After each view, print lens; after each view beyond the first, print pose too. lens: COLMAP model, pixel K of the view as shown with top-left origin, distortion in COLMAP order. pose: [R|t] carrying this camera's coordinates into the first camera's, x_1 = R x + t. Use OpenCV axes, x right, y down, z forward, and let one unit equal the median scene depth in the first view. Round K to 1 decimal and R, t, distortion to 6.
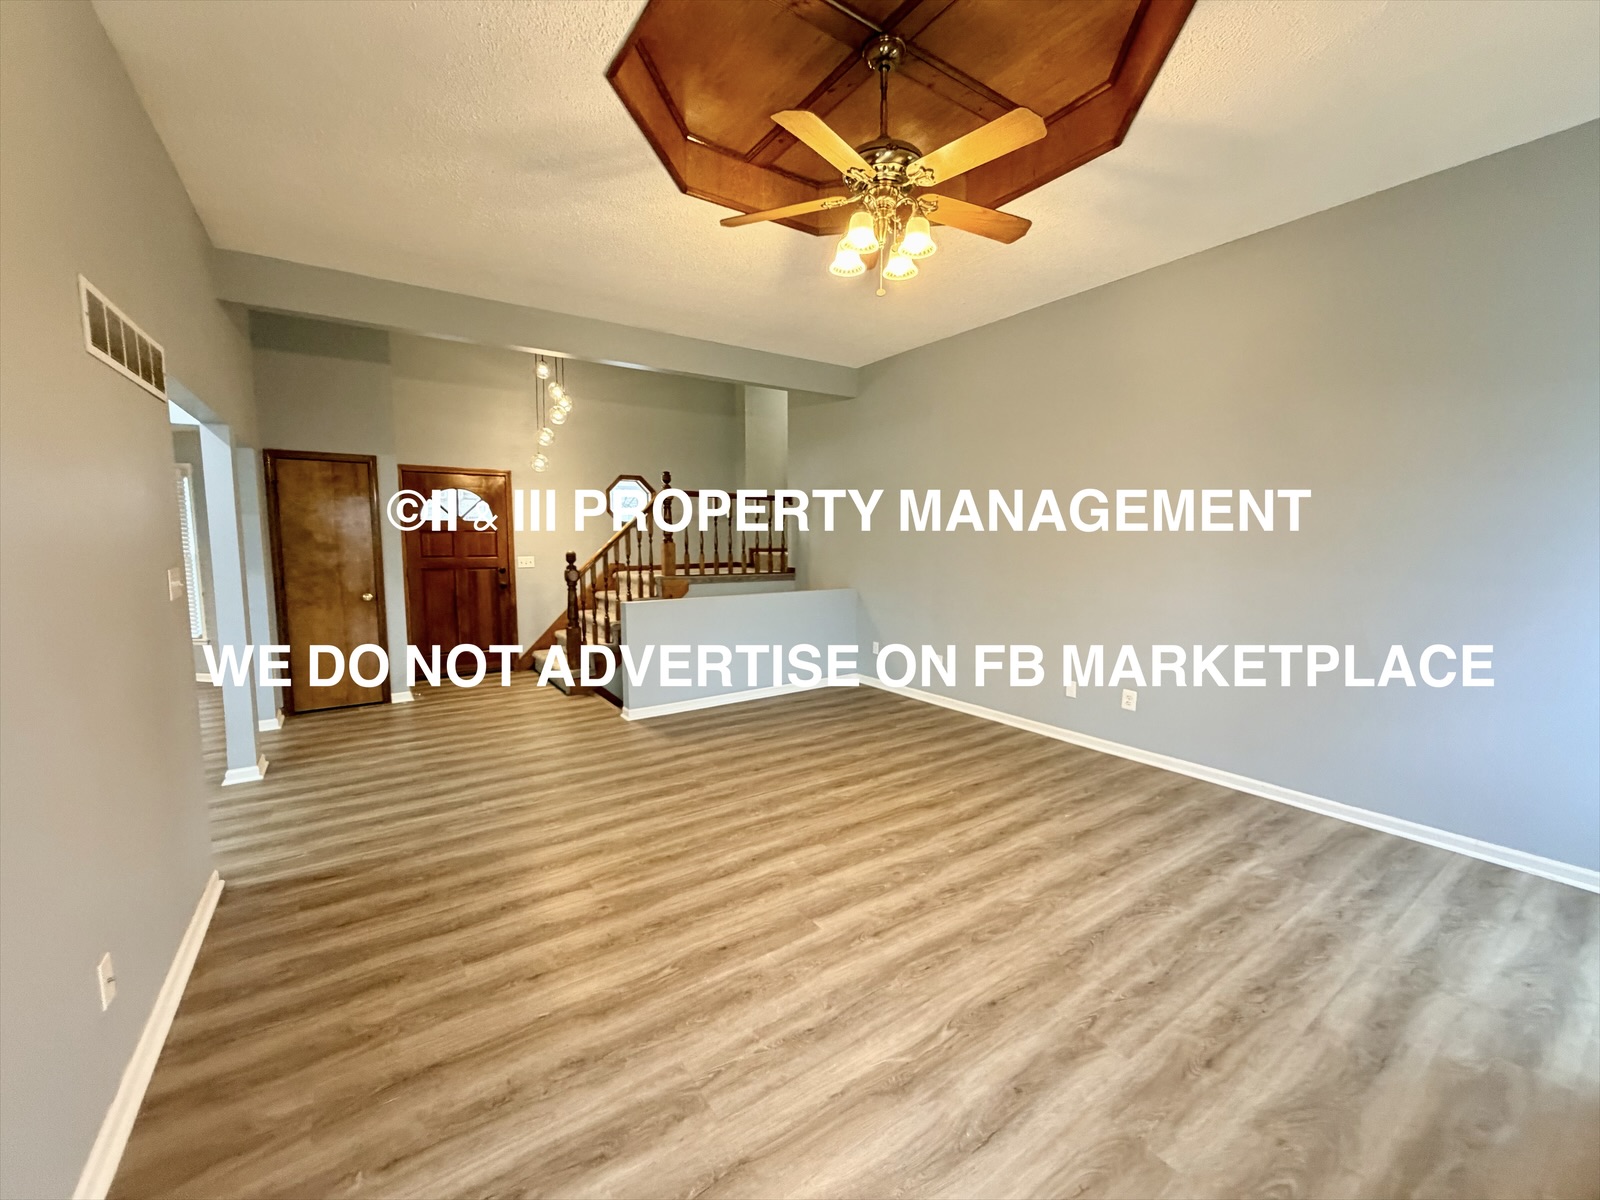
lens RADIAL K [[639.8, 0, 791.5], [0, 639.8, 598.3], [0, 0, 1]] dist [-0.001433, 0.000379]
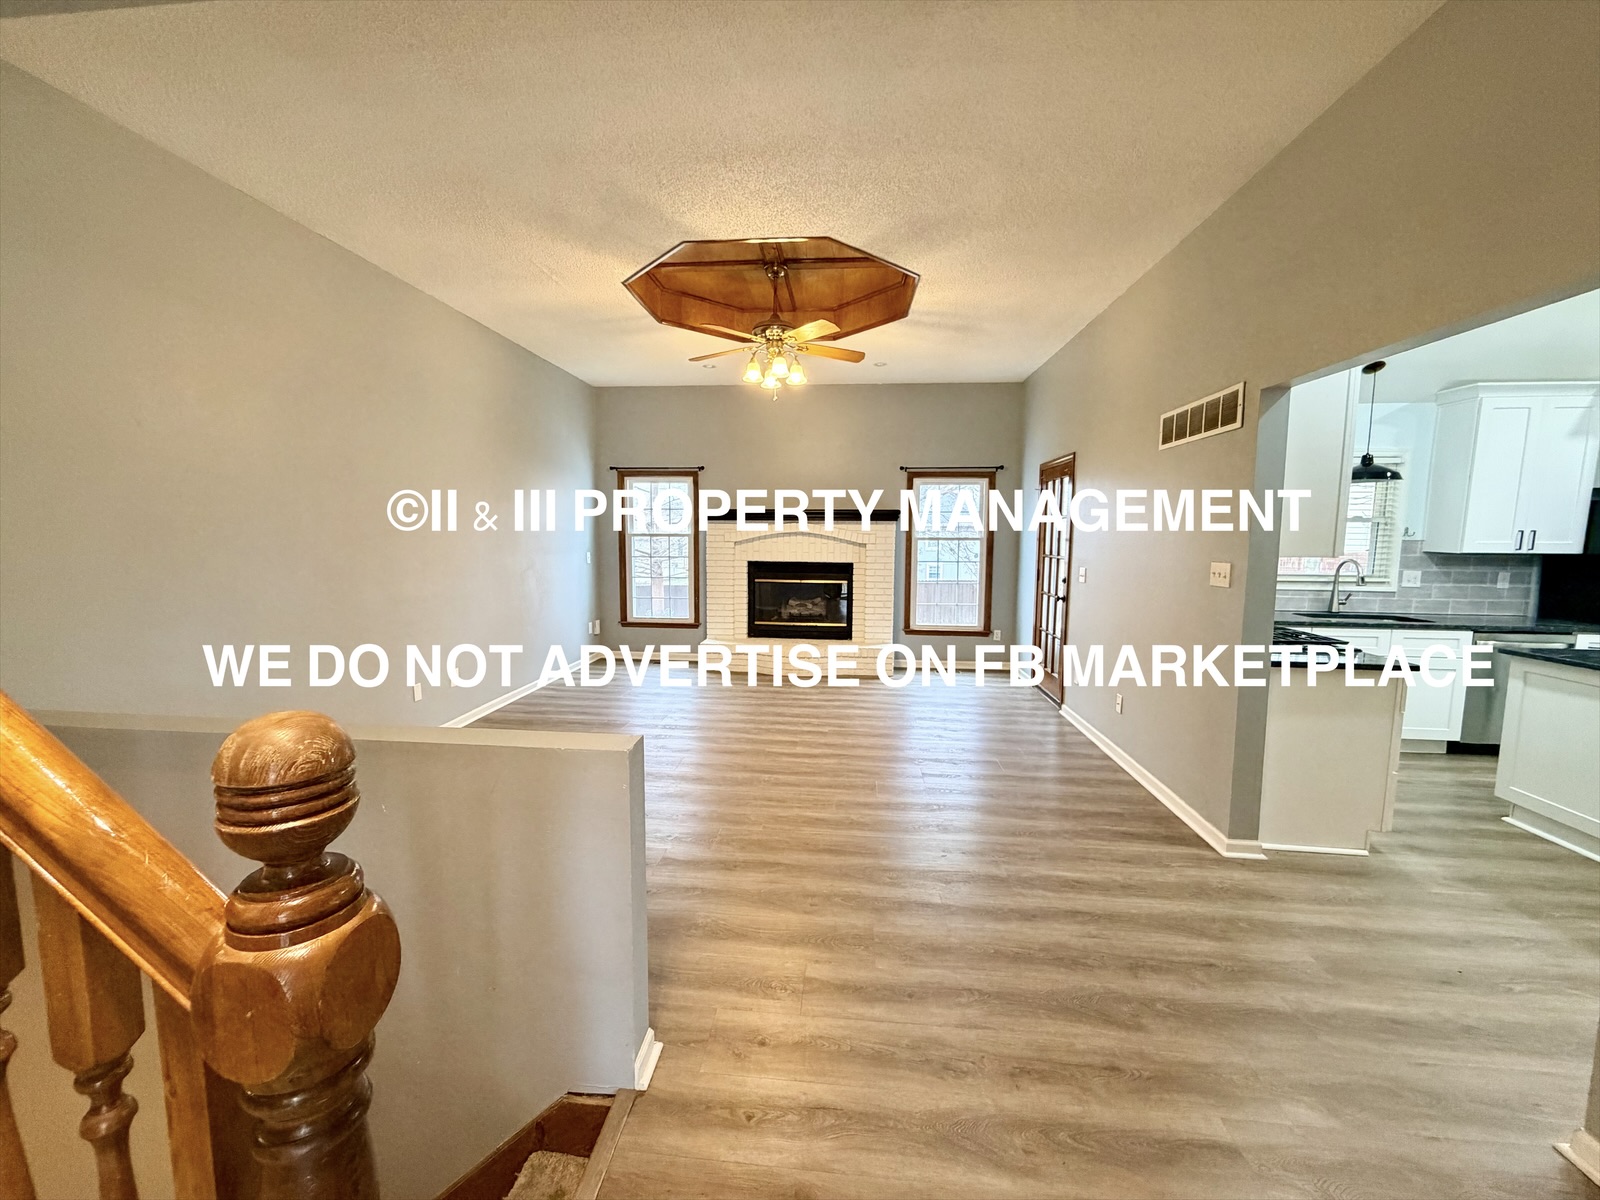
lens RADIAL K [[639.8, 0, 791.5], [0, 639.8, 598.3], [0, 0, 1]] dist [-0.001433, 0.000379]
pose [[-0.765835, -0.070523, 0.639158, -0.765053], [0.058014, 0.982337, 0.177901, -0.172656], [-0.640414, 0.173323, -0.748217, 1.710064]]
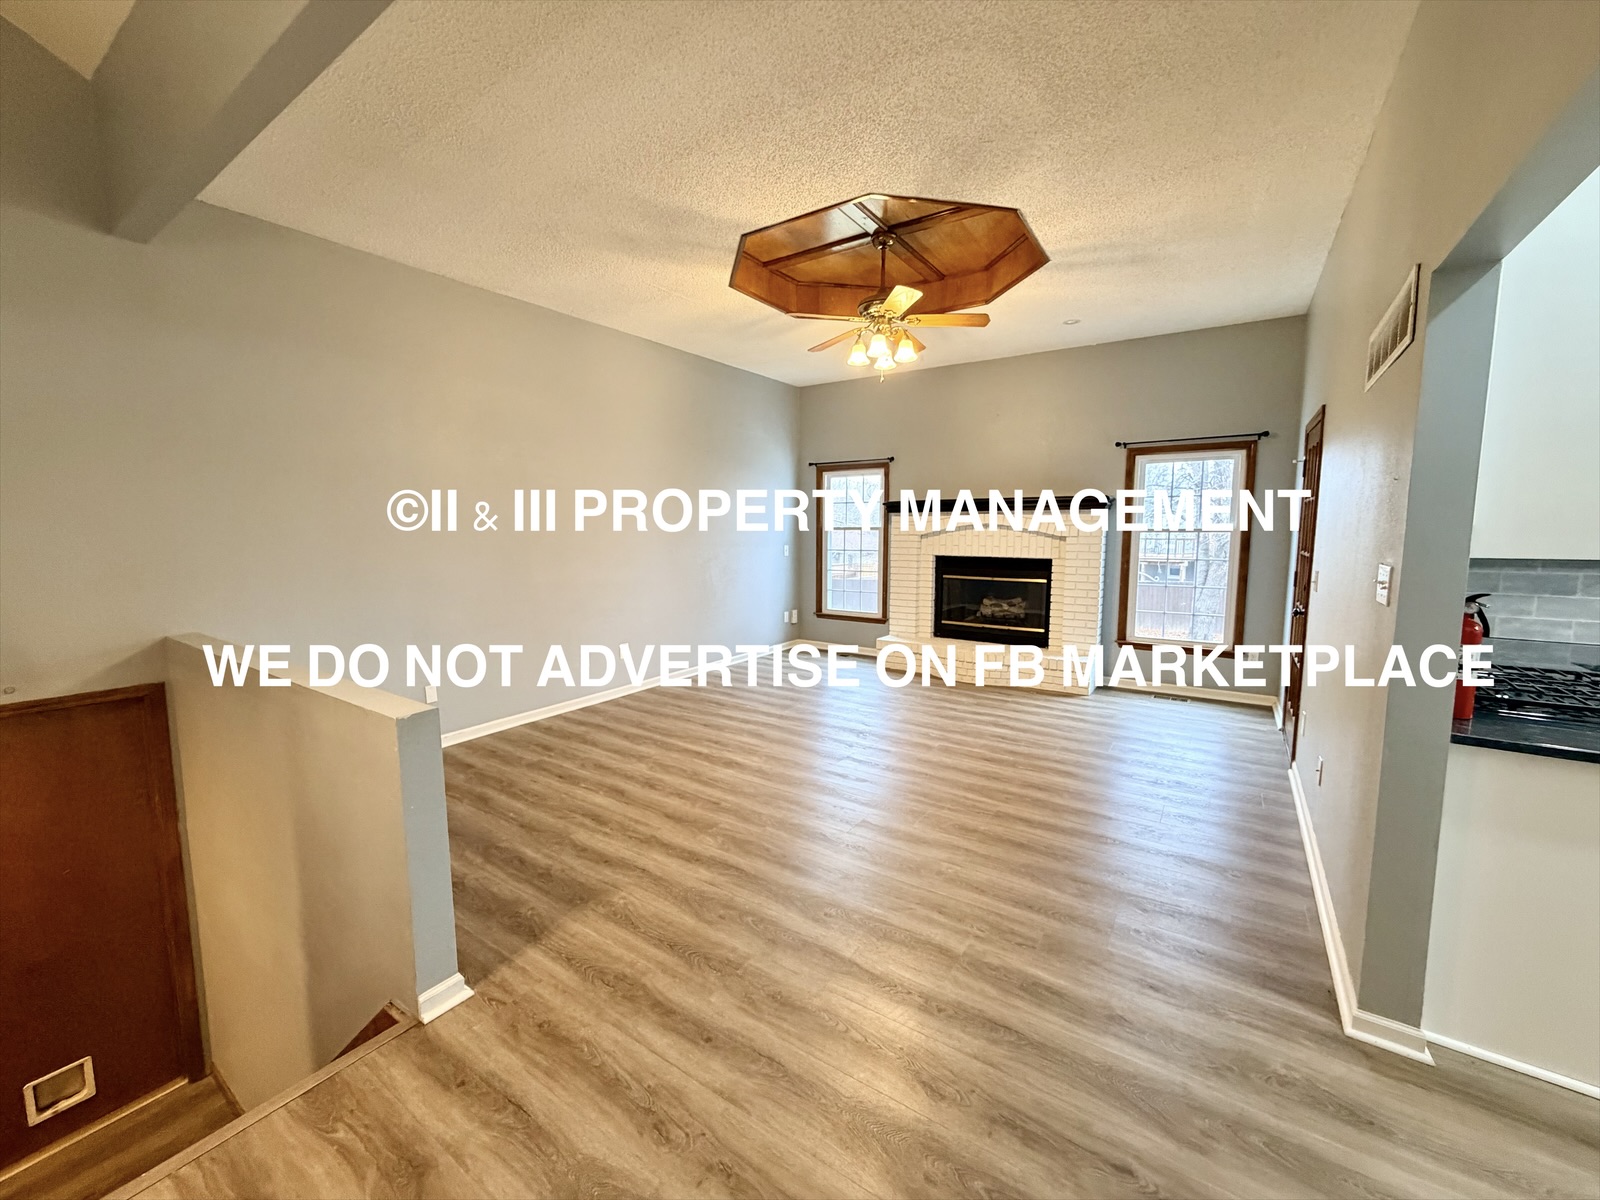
lens RADIAL K [[639.8, 0, 791.5], [0, 639.8, 598.3], [0, 0, 1]] dist [-0.001433, 0.000379]
pose [[-0.360531, -0.102928, 0.927051, -0.974465], [0.097141, 0.984345, 0.147067, -0.131658], [-0.927675, 0.143077, -0.344888, 1.329880]]
